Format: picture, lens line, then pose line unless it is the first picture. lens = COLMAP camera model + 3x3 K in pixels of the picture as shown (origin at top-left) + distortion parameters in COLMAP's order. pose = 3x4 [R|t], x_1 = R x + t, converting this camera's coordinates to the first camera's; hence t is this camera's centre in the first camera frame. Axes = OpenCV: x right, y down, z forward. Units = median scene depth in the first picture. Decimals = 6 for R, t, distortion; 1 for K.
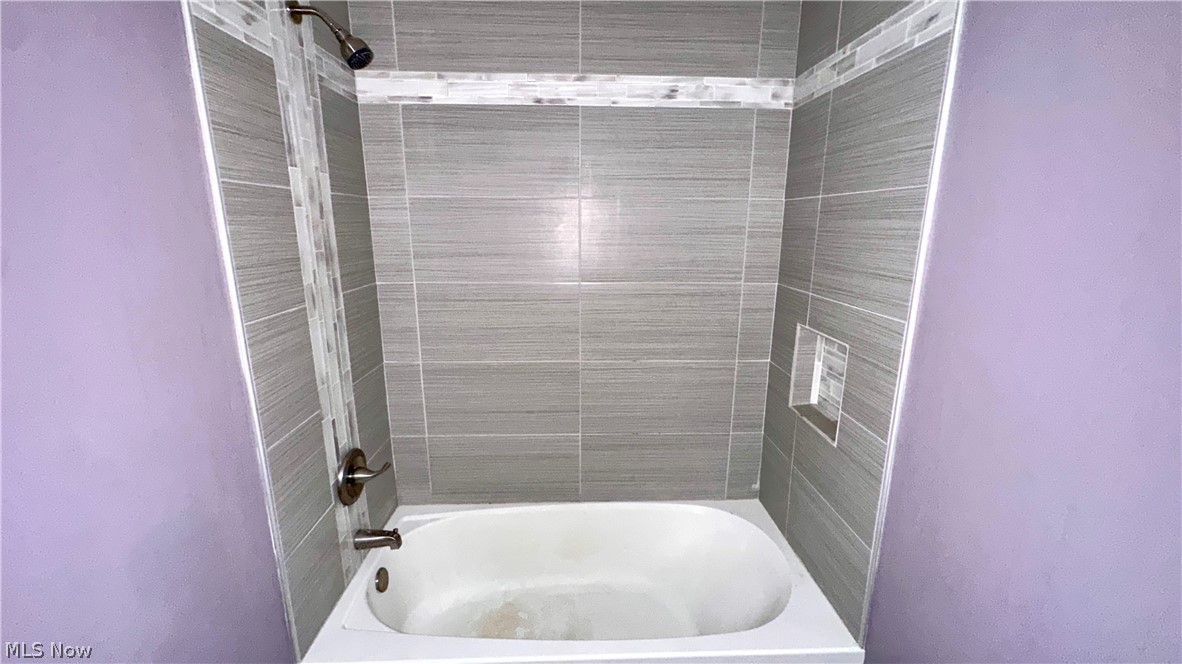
lens RADIAL K [[469.5, 0, 591.6], [0, 469.5, 333.4], [0, 0, 1]] dist [-0.004372, -0.000941]
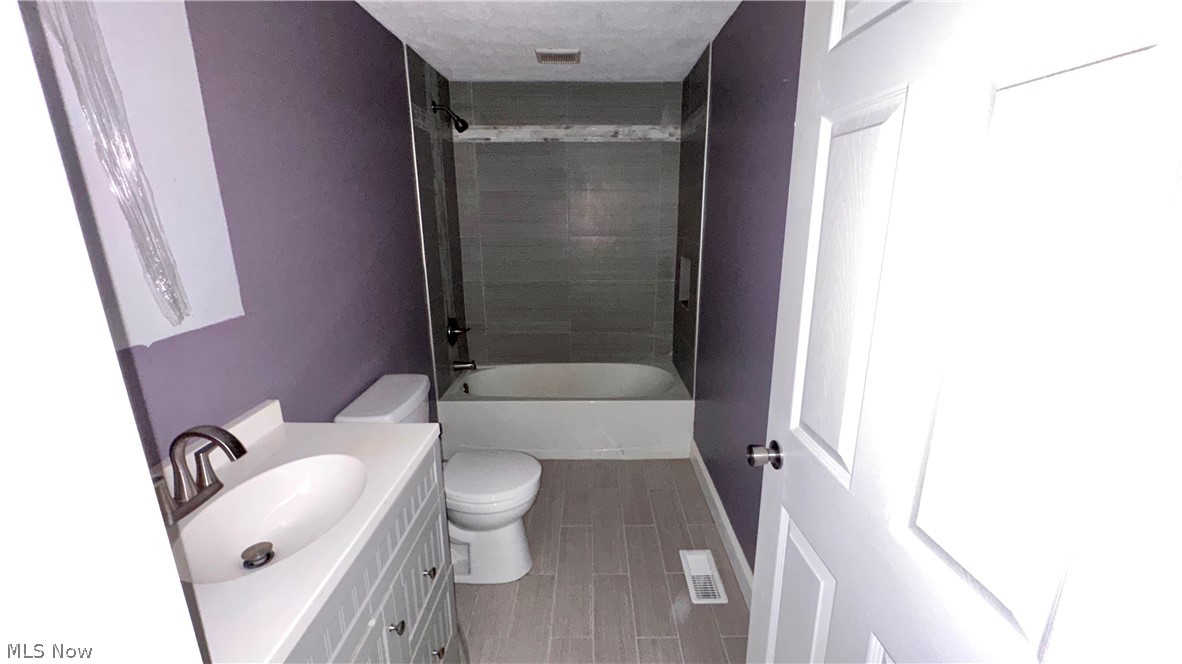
lens RADIAL K [[469.5, 0, 590.5], [0, 469.5, 327.4], [0, 0, 1]] dist [-0.004372, -0.000941]
pose [[0.999430, 0.001096, -0.033752, 0.134963], [-0.000520, 0.999854, 0.017079, 0.237744], [0.033766, -0.017052, 0.999284, -0.916972]]
